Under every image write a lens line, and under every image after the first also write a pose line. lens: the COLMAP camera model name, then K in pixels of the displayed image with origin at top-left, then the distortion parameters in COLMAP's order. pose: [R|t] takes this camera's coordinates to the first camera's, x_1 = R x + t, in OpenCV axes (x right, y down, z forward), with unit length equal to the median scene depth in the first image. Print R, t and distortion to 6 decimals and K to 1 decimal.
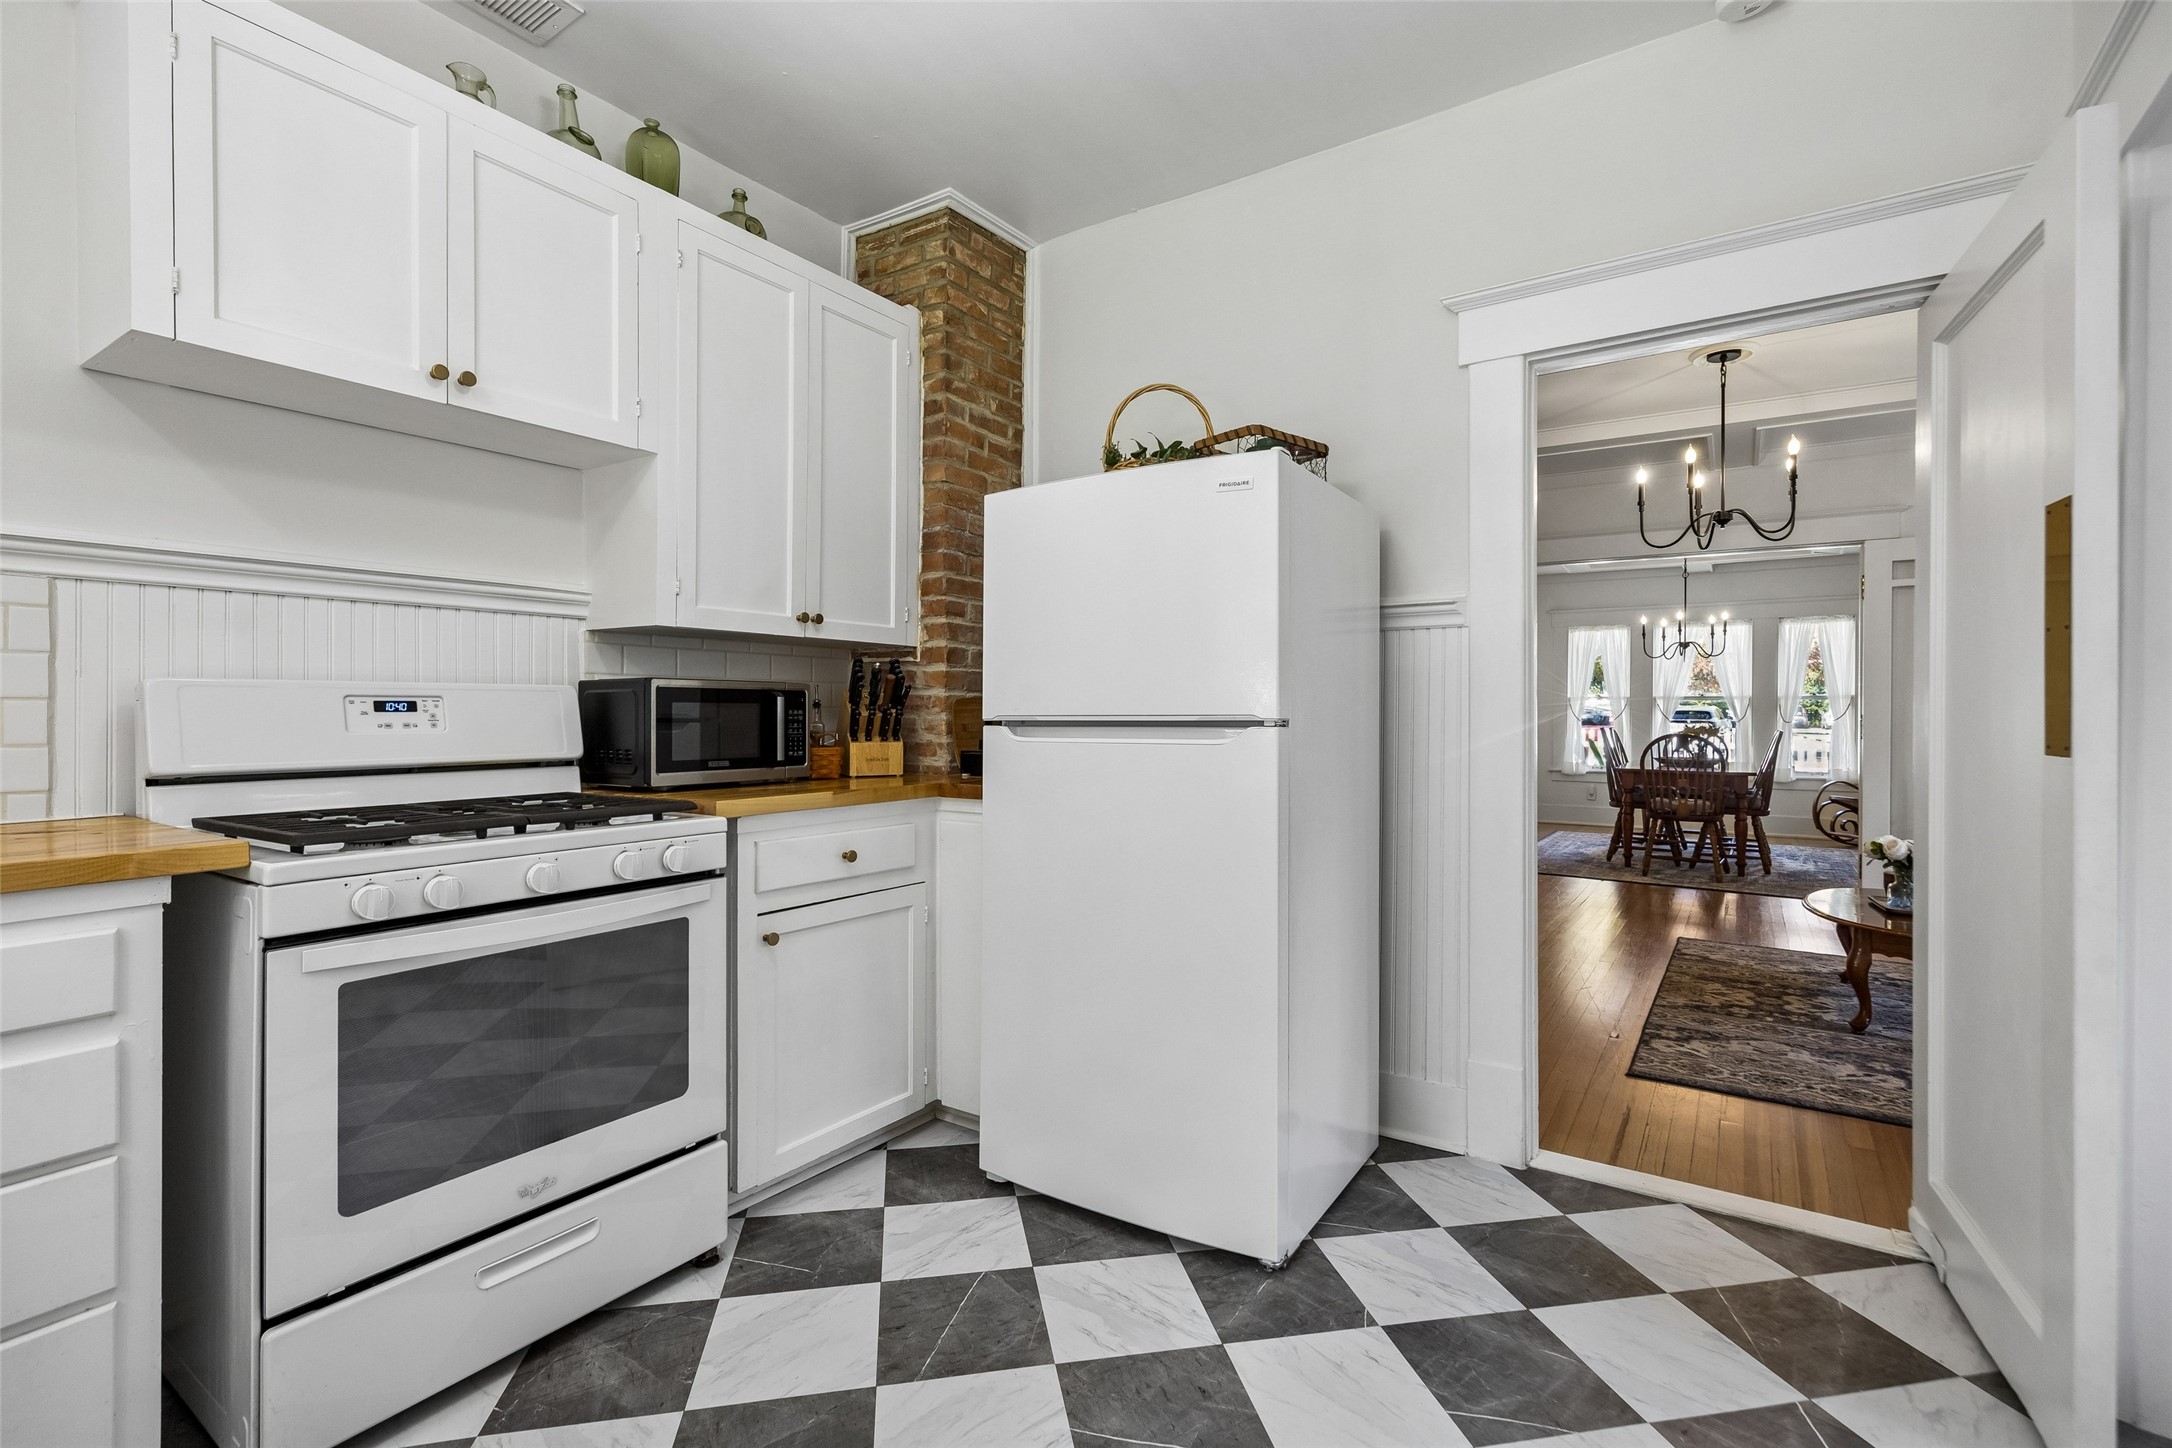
lens RADIAL K [[982.6, 0, 1087.7], [0, 982.6, 711.5], [0, 0, 1]] dist [-0.018555, -0.000142]
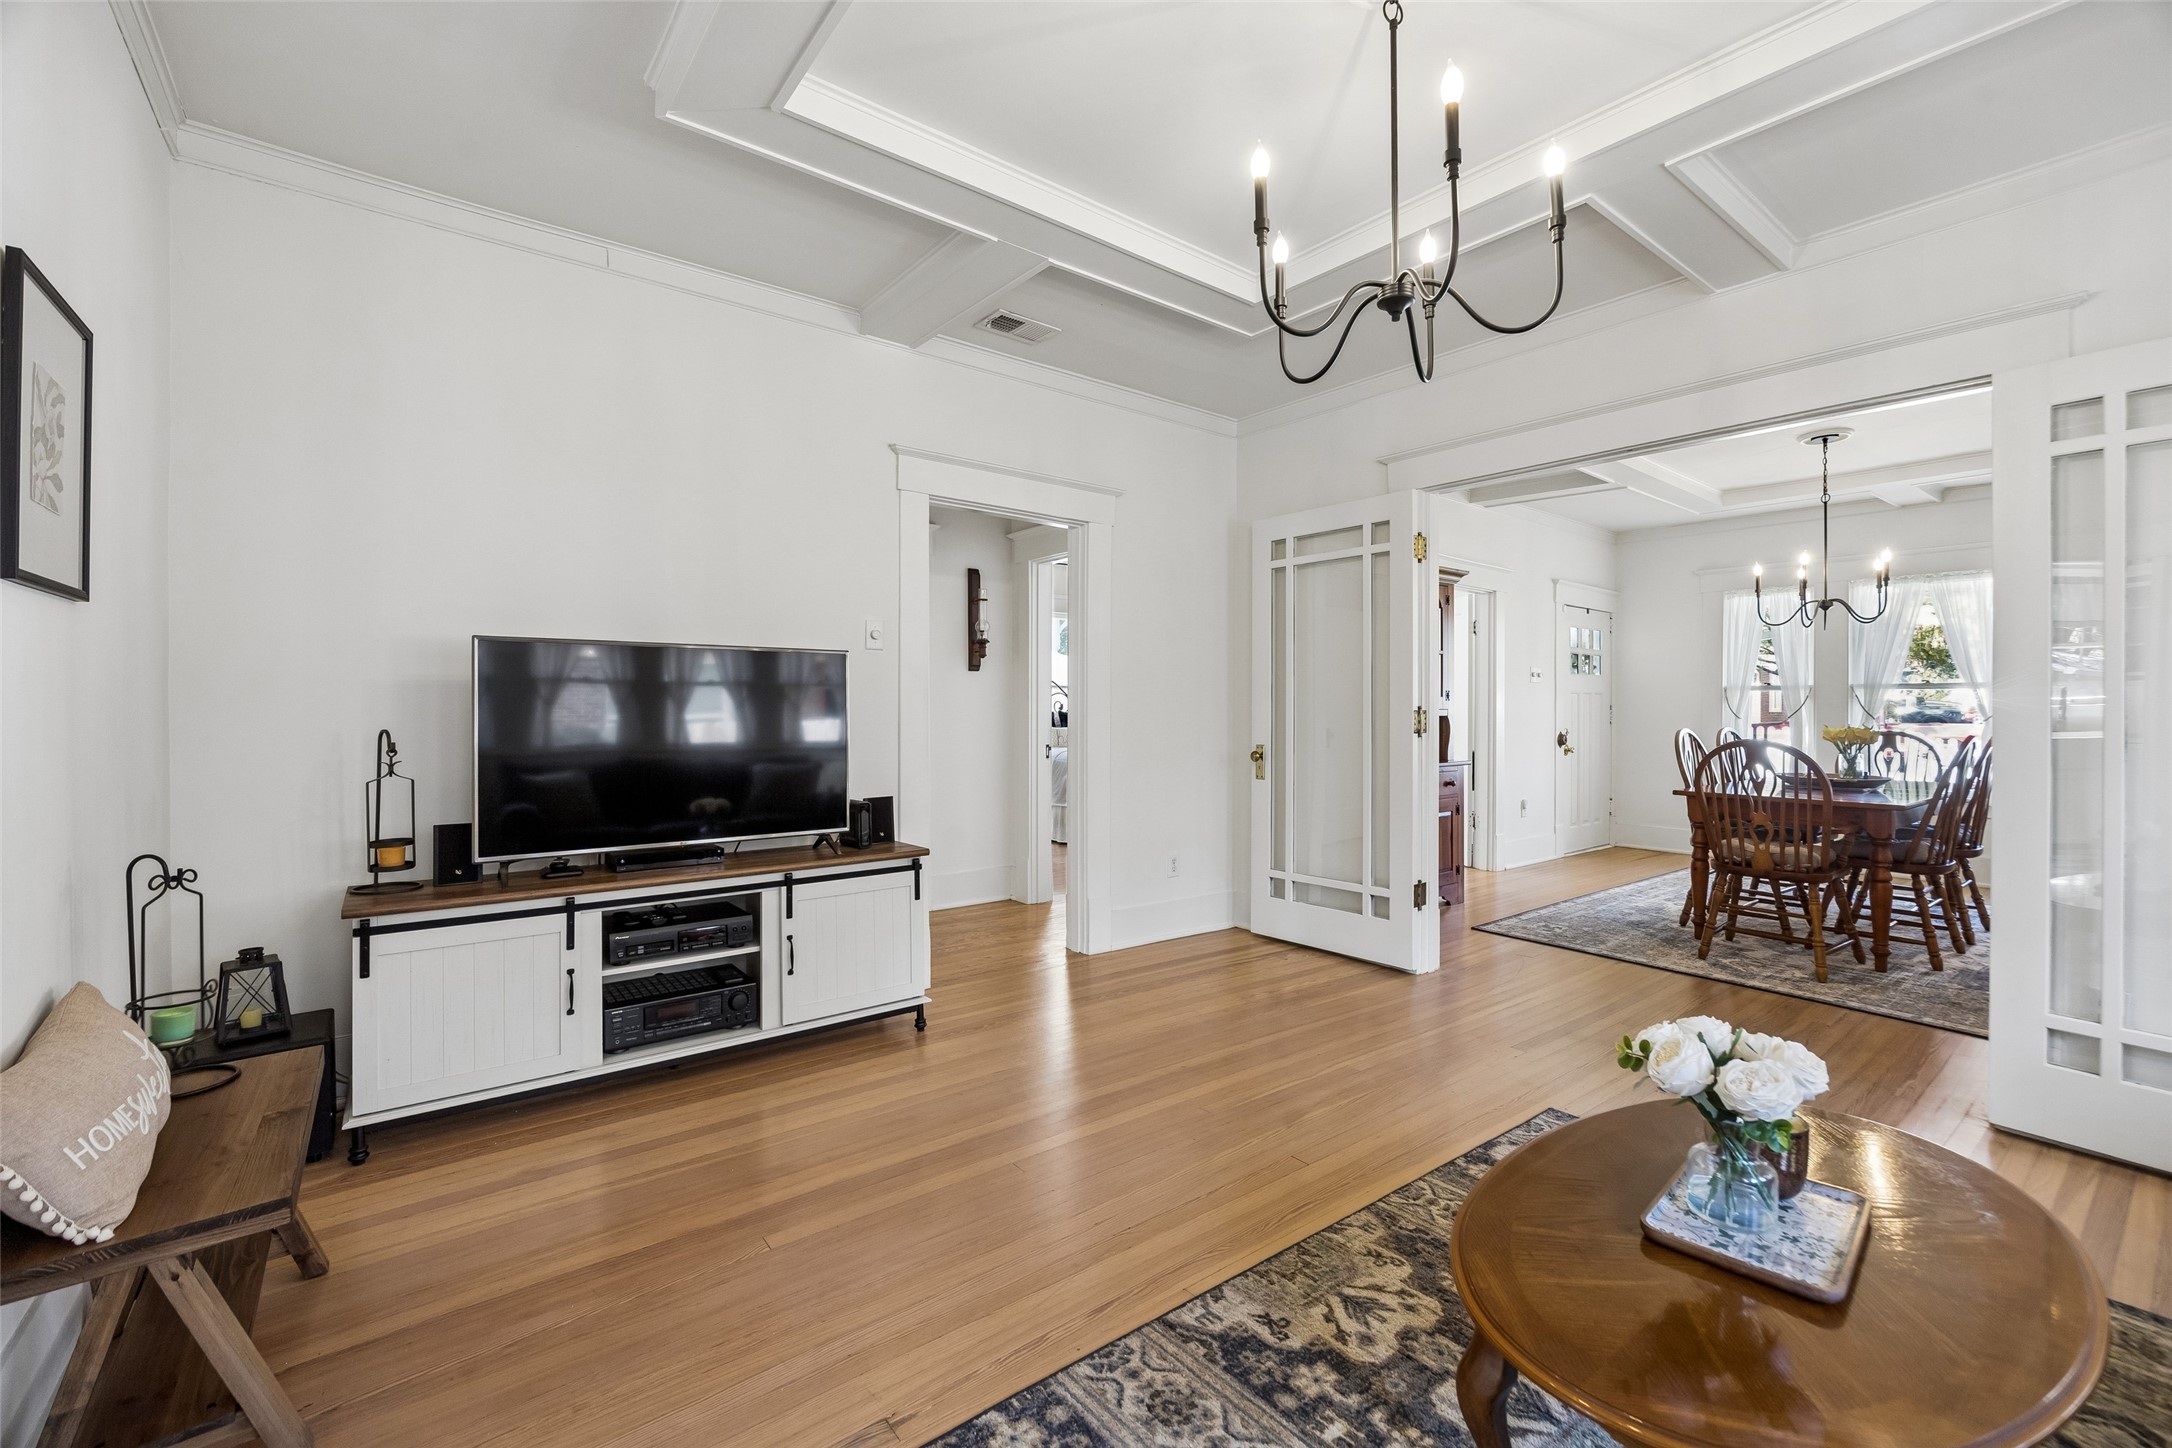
lens RADIAL K [[904.5, 0, 1083.7], [0, 904.5, 705.1], [0, 0, 1]] dist [-0.023200, -0.000004]
pose [[0.948941, -0.012420, -0.315210, 0.763832], [0.010486, 0.999914, -0.007829, -0.000912], [0.315281, 0.004124, 0.948989, 0.626817]]
